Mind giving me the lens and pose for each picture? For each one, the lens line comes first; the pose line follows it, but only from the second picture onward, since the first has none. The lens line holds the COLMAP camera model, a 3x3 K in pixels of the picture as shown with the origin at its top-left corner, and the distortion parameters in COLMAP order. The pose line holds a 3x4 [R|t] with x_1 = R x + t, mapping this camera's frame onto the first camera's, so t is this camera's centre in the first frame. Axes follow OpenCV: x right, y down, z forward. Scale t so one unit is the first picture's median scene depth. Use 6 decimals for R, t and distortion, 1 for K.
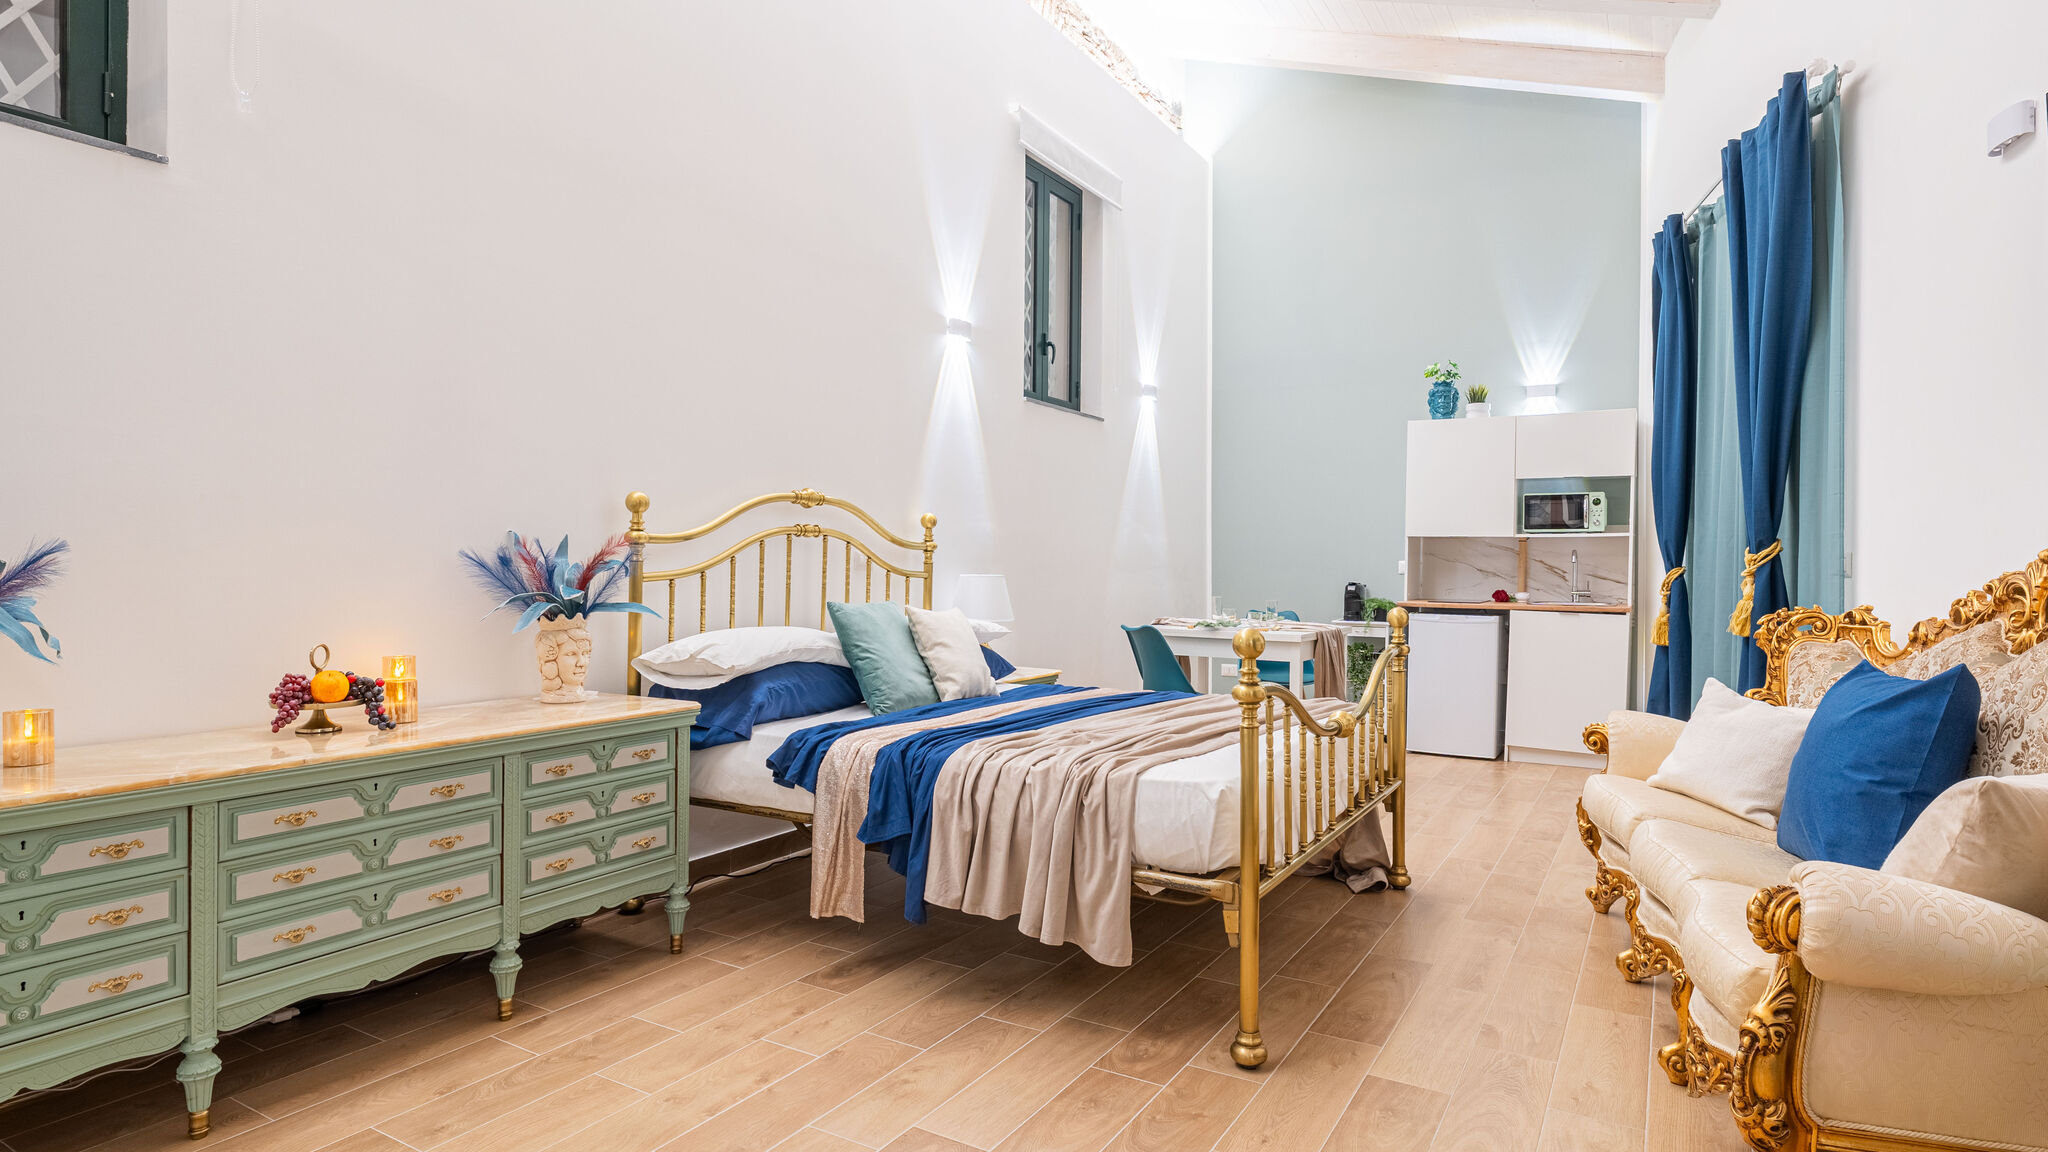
lens RADIAL K [[1114.1, 0, 1018.0], [0, 1114.1, 575.4], [0, 0, 1]] dist [-0.006420, 0.000571]
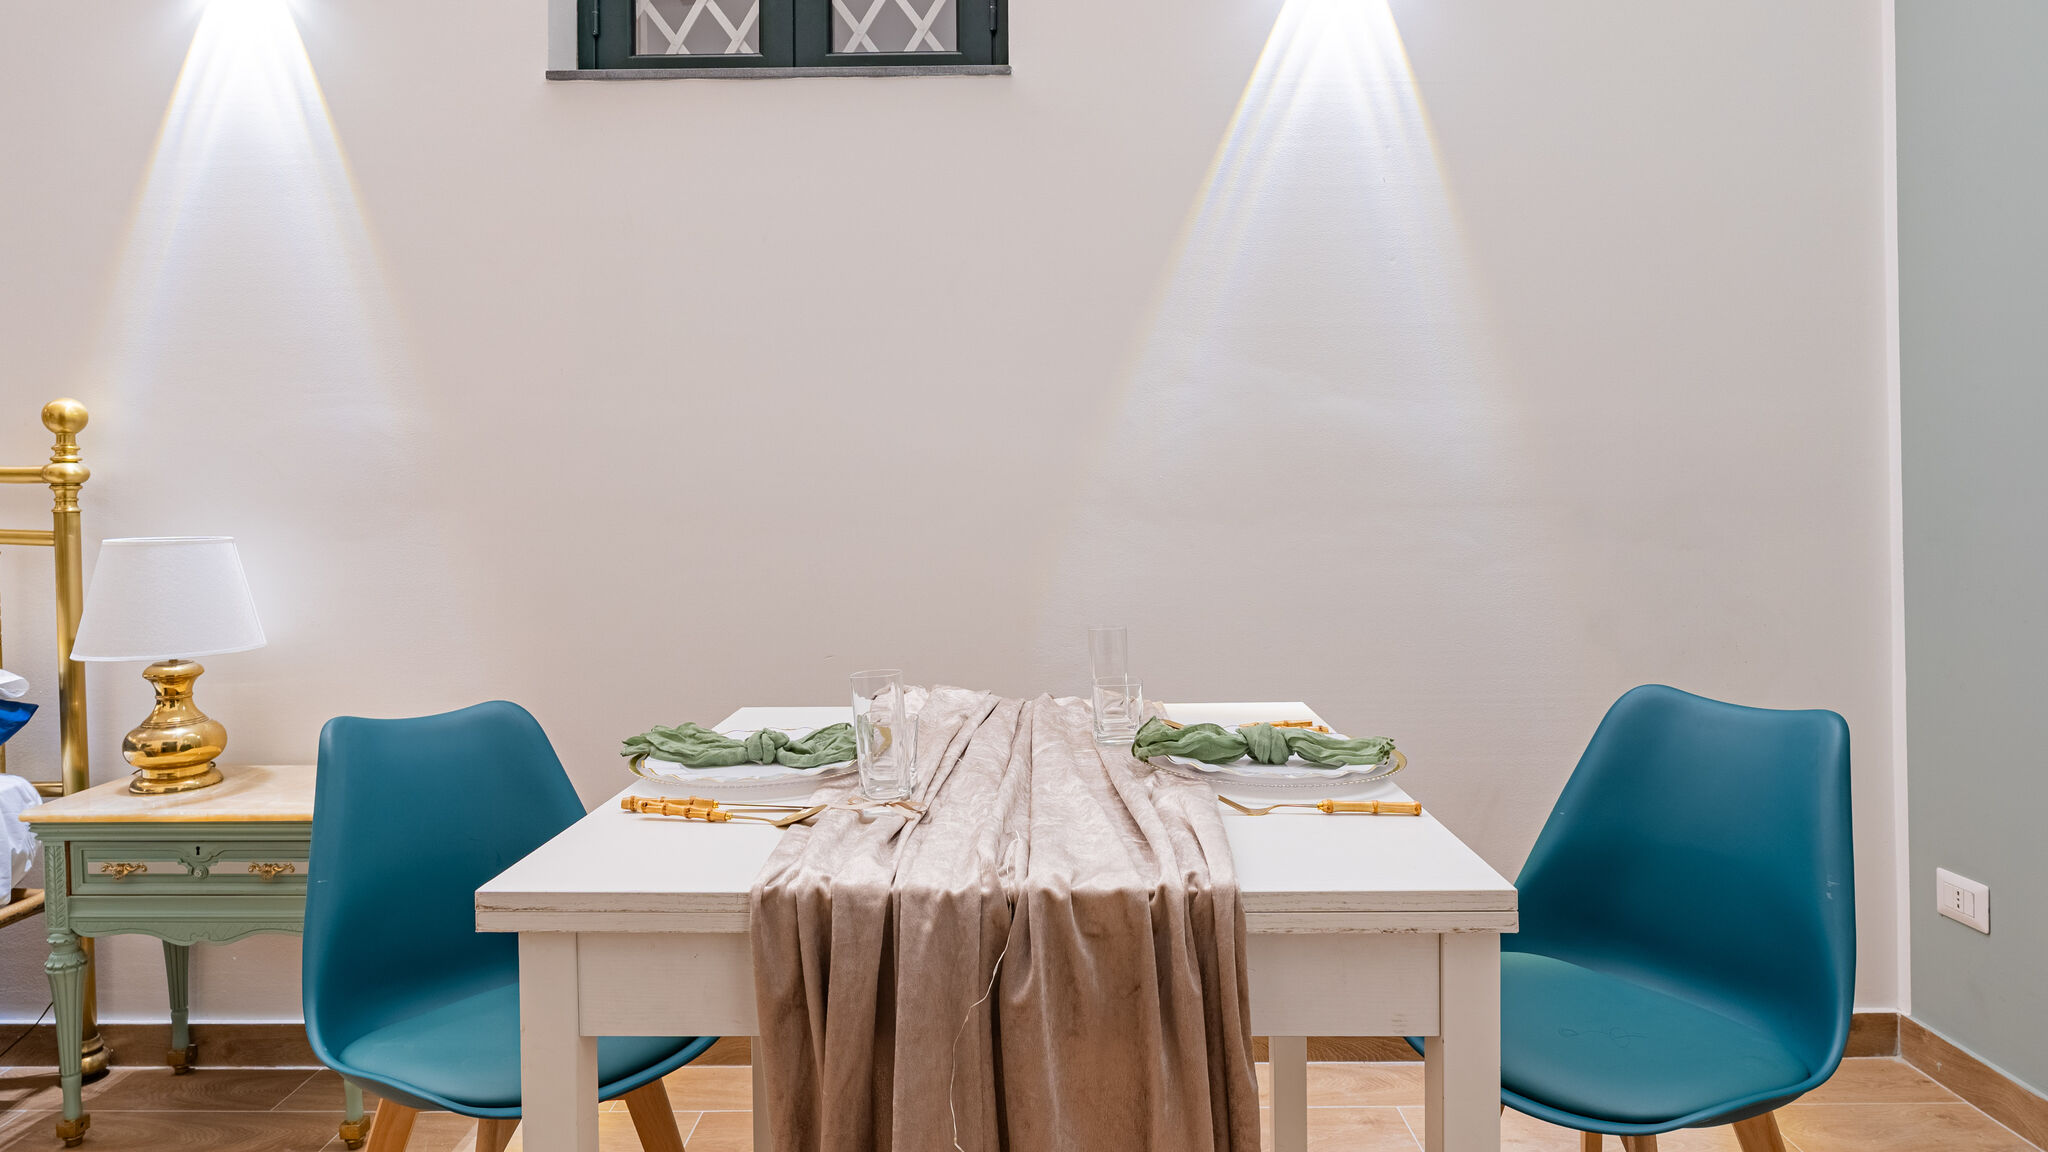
lens RADIAL K [[1211.1, 0, 975.1], [0, 1211.1, 508.2], [0, 0, 1]] dist [-0.007379, -0.001517]
pose [[0.491640, -0.011101, -0.870728, 0.788040], [0.006419, 0.999938, -0.009124, -0.010016], [0.870775, -0.001103, 0.491681, 1.657891]]
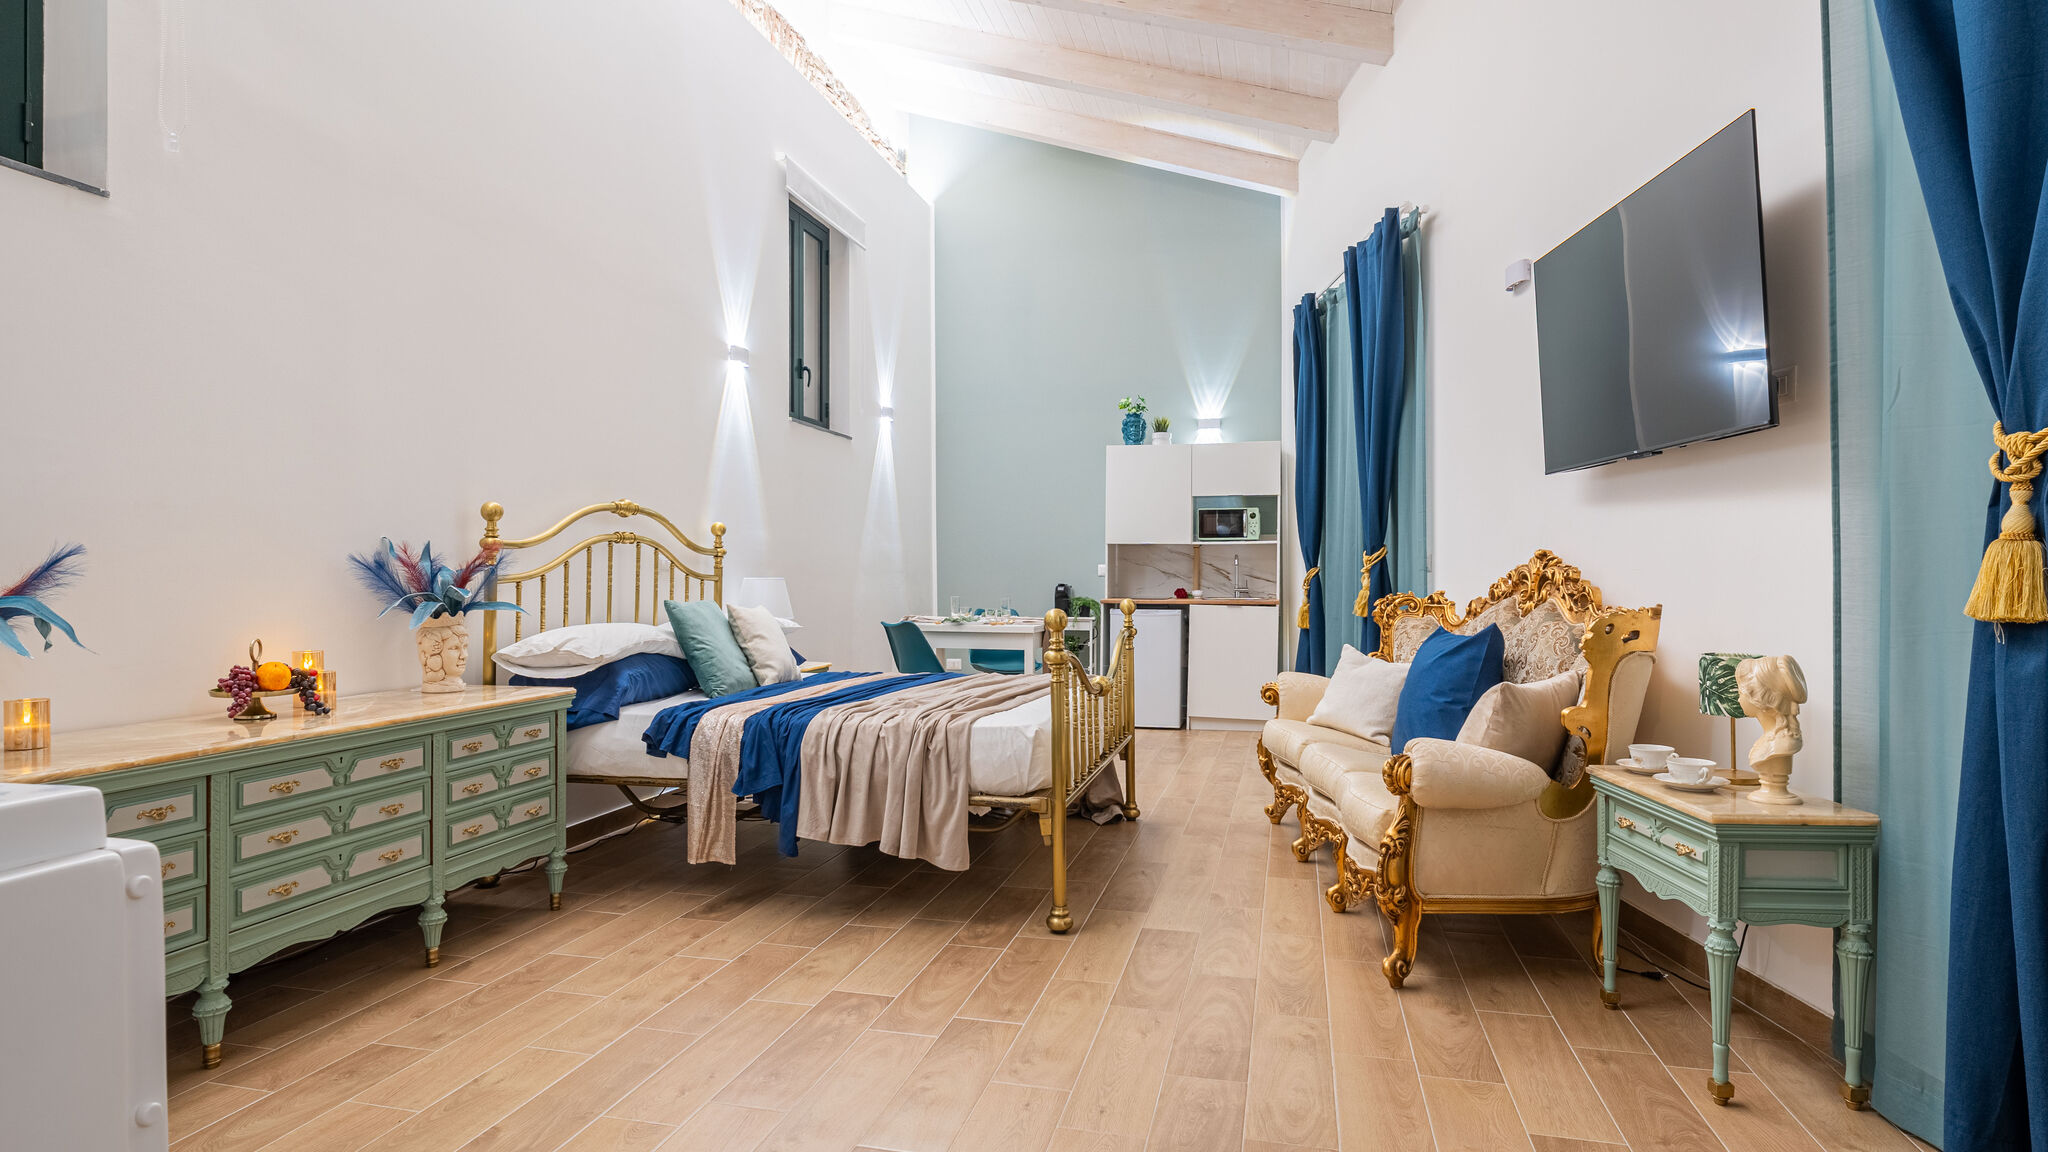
lens RADIAL K [[1126.1, 0, 1024.0], [0, 1126.1, 576.0], [0, 0, 1]] dist [-0.002768, -0.001702]
pose [[0.955194, -0.008722, 0.295852, -0.186456], [0.011052, 0.999920, -0.006203, 0.011770], [-0.295775, 0.009195, 0.955214, -0.237935]]
